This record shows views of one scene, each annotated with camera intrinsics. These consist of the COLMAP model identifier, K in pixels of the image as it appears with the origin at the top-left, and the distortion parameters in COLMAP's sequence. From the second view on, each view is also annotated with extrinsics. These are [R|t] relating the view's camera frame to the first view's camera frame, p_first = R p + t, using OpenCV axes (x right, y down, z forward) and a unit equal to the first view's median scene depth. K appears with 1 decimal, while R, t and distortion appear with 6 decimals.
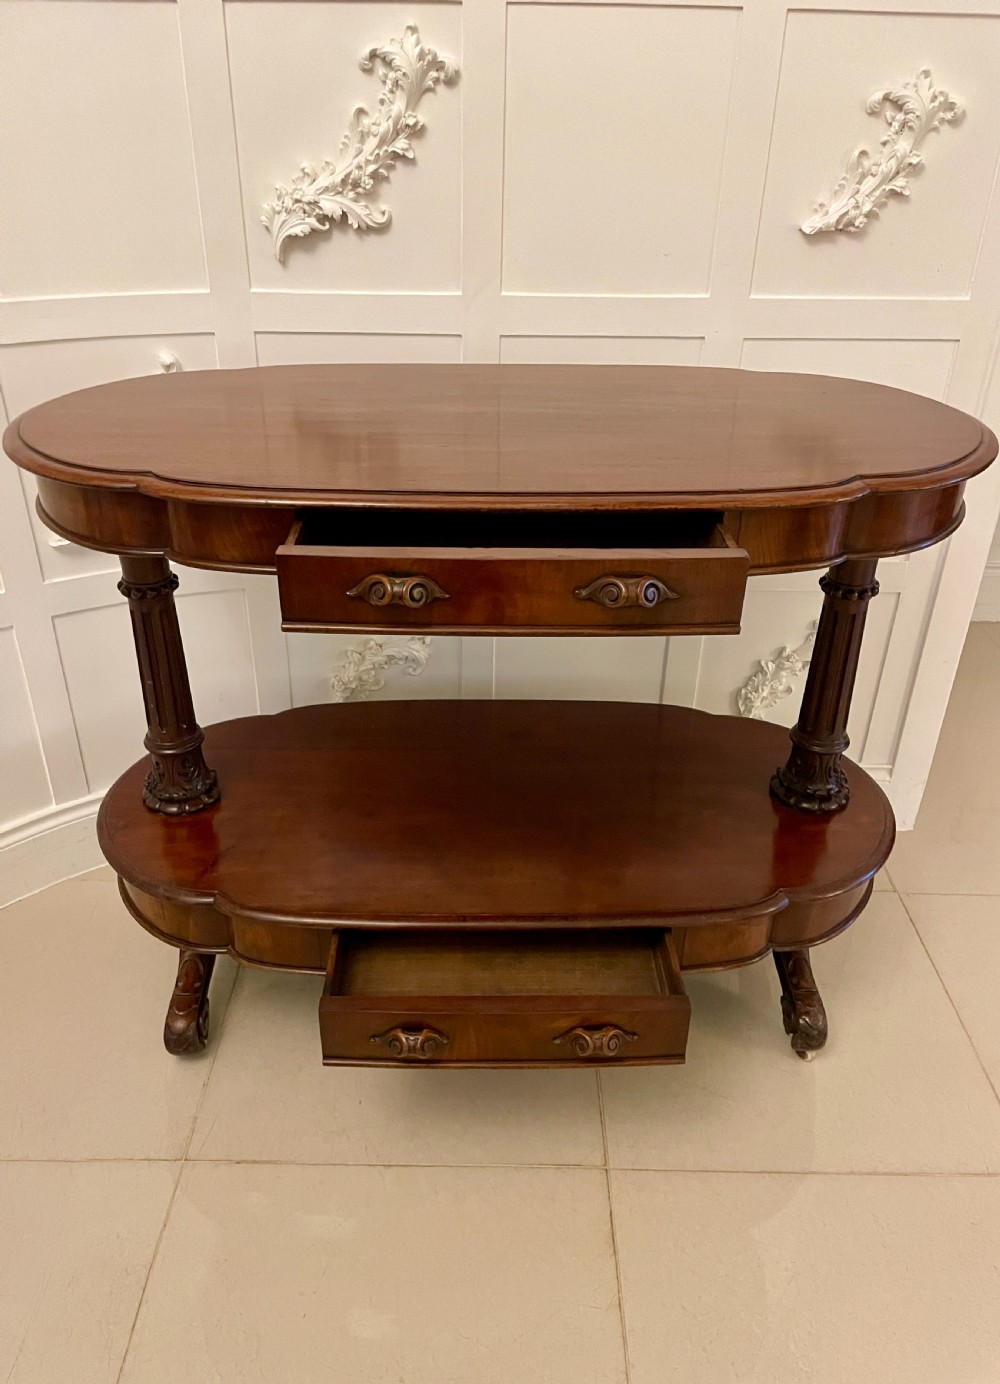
lens RADIAL K [[1024.7, 0, 486.2], [0, 1024.7, 692.5], [0, 0, 1]] dist [0.096891, -0.127245]
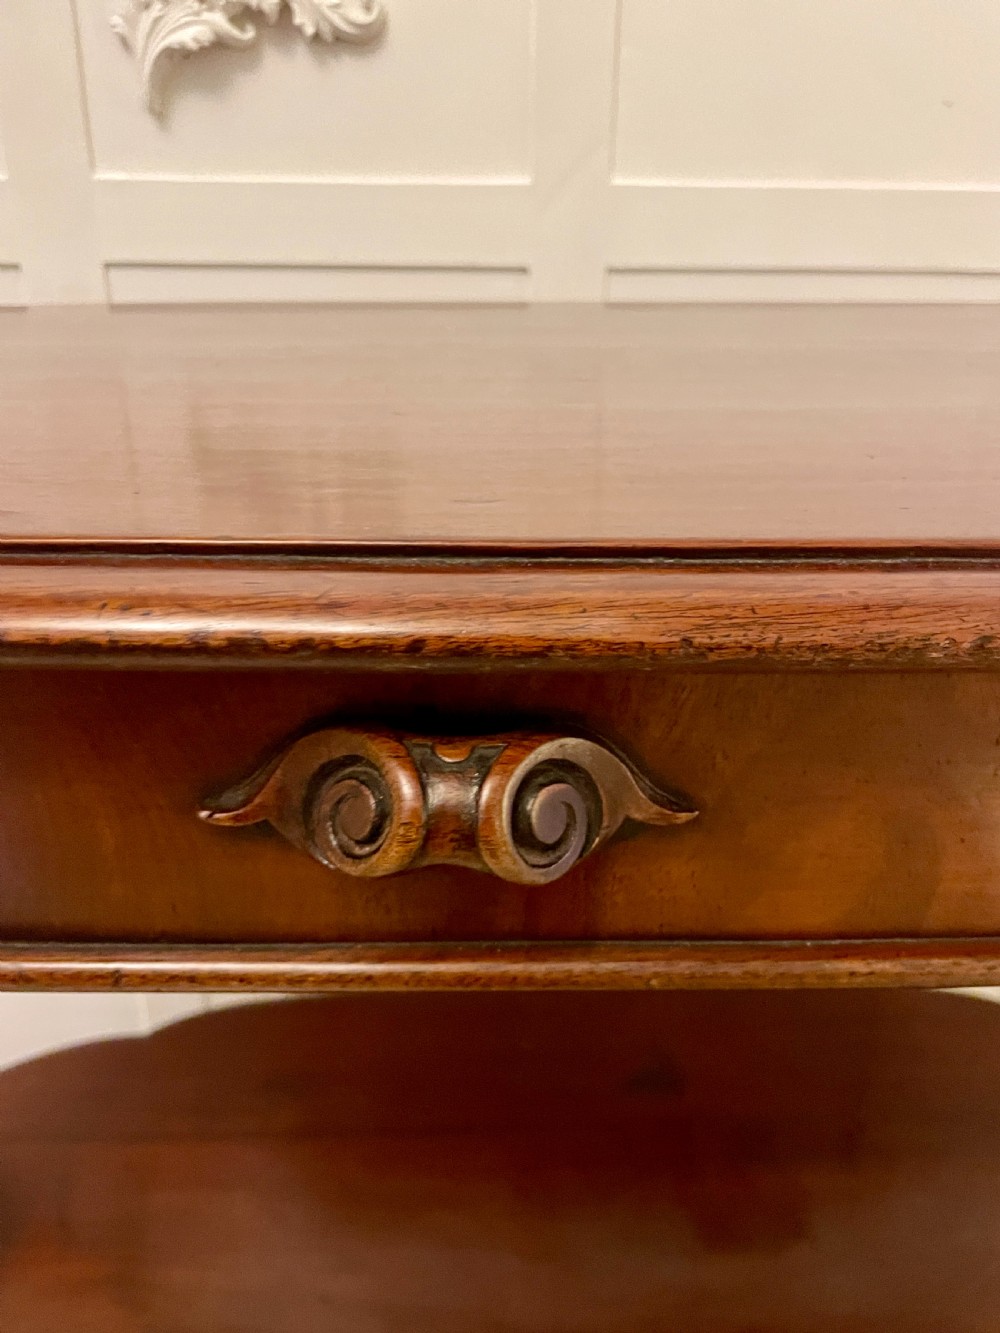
lens RADIAL K [[987.5, 0, 508.6], [0, 987.5, 671.5], [0, 0, 1]] dist [0.093740, -0.124459]
pose [[0.999613, -0.017294, 0.021771, -0.050561], [0.019515, 0.994141, -0.106316, -0.109044], [-0.019804, 0.106699, 0.994094, 0.581259]]
